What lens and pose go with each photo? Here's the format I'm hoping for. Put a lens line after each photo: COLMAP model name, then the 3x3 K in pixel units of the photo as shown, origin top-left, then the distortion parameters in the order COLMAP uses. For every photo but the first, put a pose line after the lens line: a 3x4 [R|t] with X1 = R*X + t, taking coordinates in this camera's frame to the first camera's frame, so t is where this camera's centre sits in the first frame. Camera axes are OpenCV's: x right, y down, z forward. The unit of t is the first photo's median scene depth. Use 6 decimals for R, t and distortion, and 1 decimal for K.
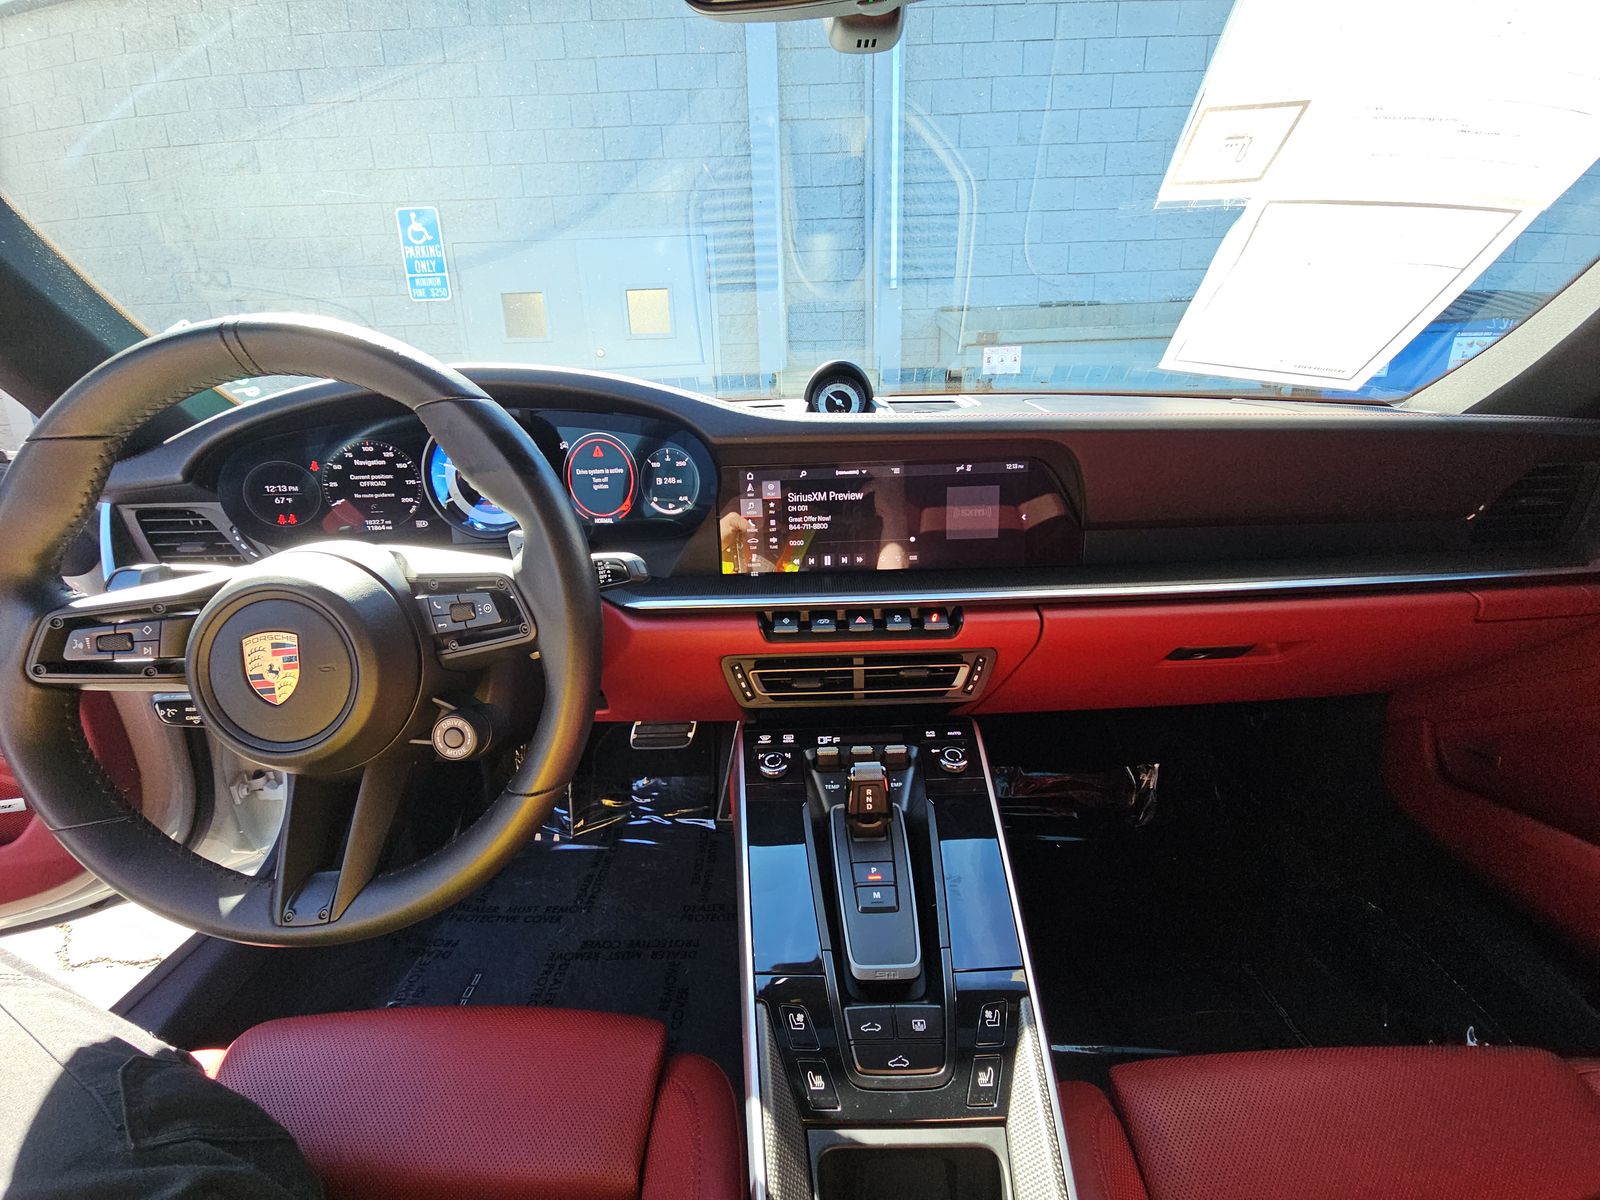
lens RADIAL K [[638.2, 0, 798.5], [0, 638.2, 590.4], [0, 0, 1]] dist [-0.001100, -0.000844]
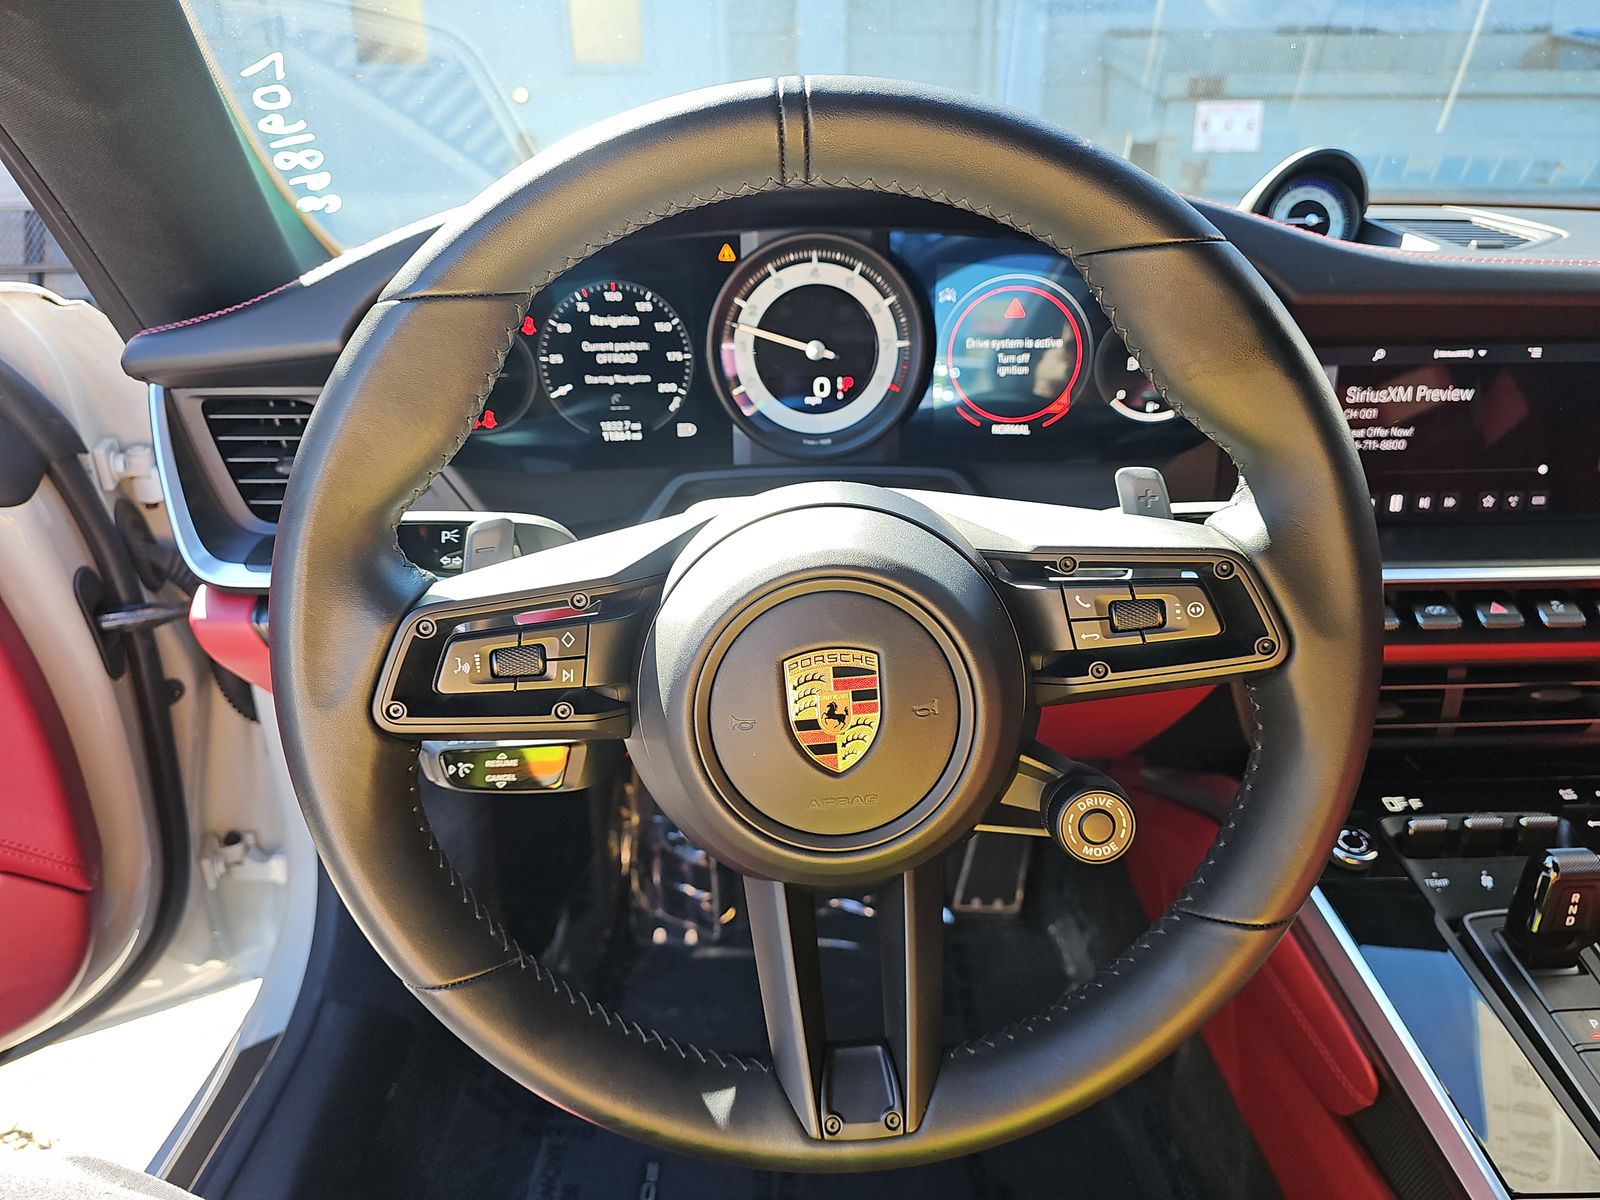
lens RADIAL K [[1055.2, 0, 800.2], [0, 1055.2, 590.6], [0, 0, 1]] dist [0.021972, -0.028086]
pose [[0.999436, 0.009906, 0.032073, -0.541177], [-0.012421, 0.996784, 0.079162, -0.037597], [-0.031186, -0.079516, 0.996346, 0.035855]]
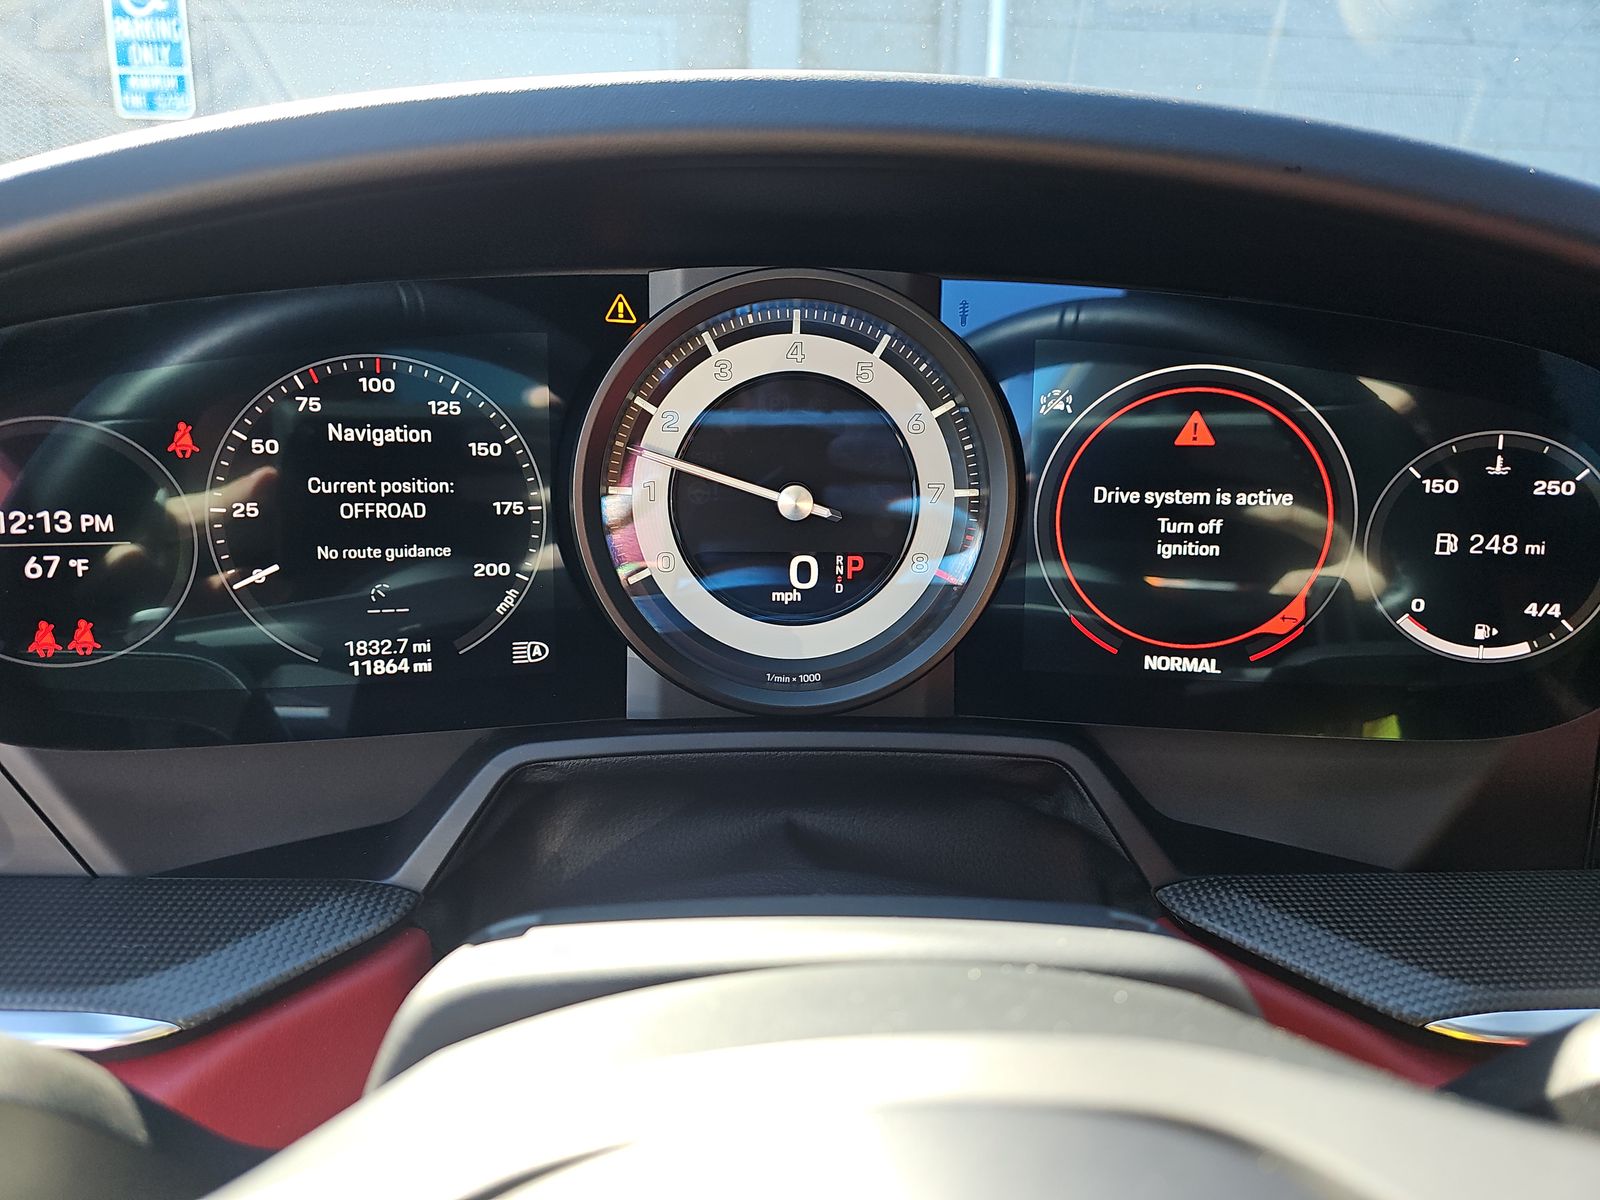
lens RADIAL K [[1055.2, 0, 796.0], [0, 1055.2, 595.0], [0, 0, 1]] dist [0.021972, -0.028086]
pose [[0.997796, 0.031919, 0.058173, -0.523768], [-0.029463, 0.998658, -0.042604, -0.118497], [-0.059454, 0.040797, 0.997397, 0.543166]]
